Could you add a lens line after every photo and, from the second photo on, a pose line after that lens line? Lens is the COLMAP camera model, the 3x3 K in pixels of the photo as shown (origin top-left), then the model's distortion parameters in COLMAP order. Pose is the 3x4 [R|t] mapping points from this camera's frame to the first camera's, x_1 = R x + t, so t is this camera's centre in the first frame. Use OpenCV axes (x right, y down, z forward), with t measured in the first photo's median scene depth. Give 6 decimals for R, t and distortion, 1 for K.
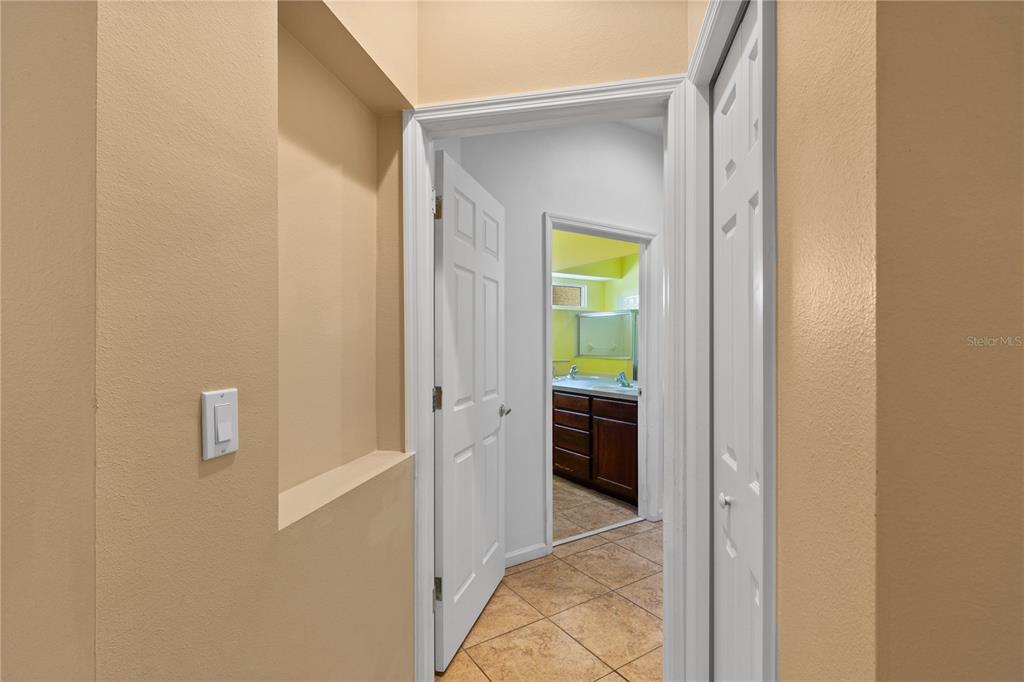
lens RADIAL K [[468.7, 0, 510.4], [0, 468.7, 341.2], [0, 0, 1]] dist [0.001466, -0.000183]
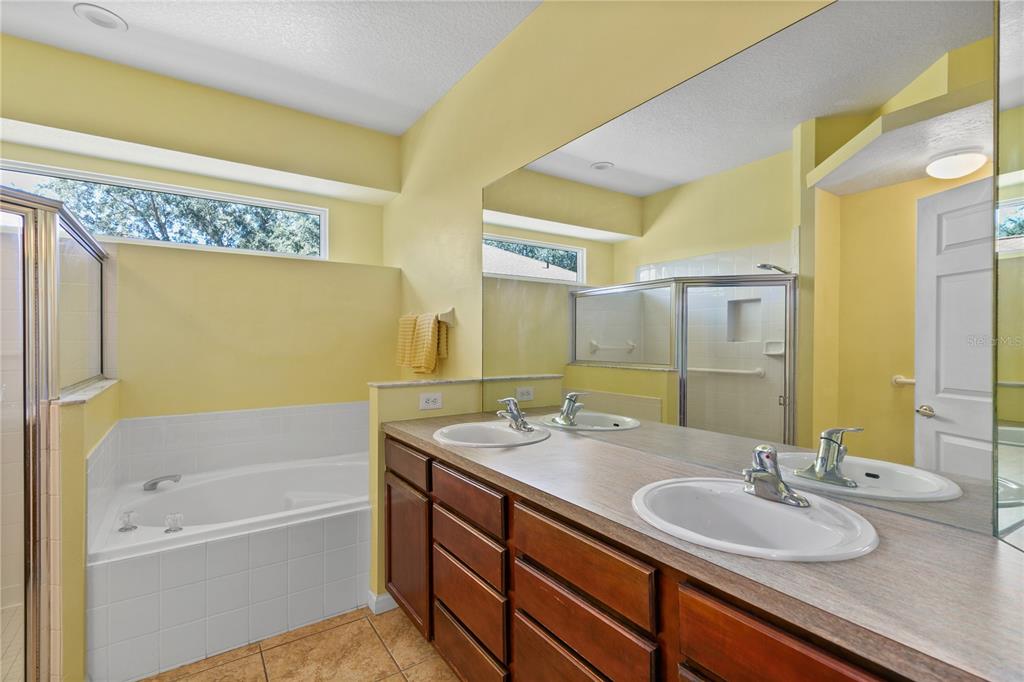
lens RADIAL K [[468.7, 0, 513.1], [0, 468.7, 342.1], [0, 0, 1]] dist [0.001466, -0.000183]
pose [[0.999479, -0.007530, 0.031383, 0.049391], [0.007415, 0.999965, 0.003797, 0.002820], [-0.031410, -0.003562, 0.999500, 0.412604]]
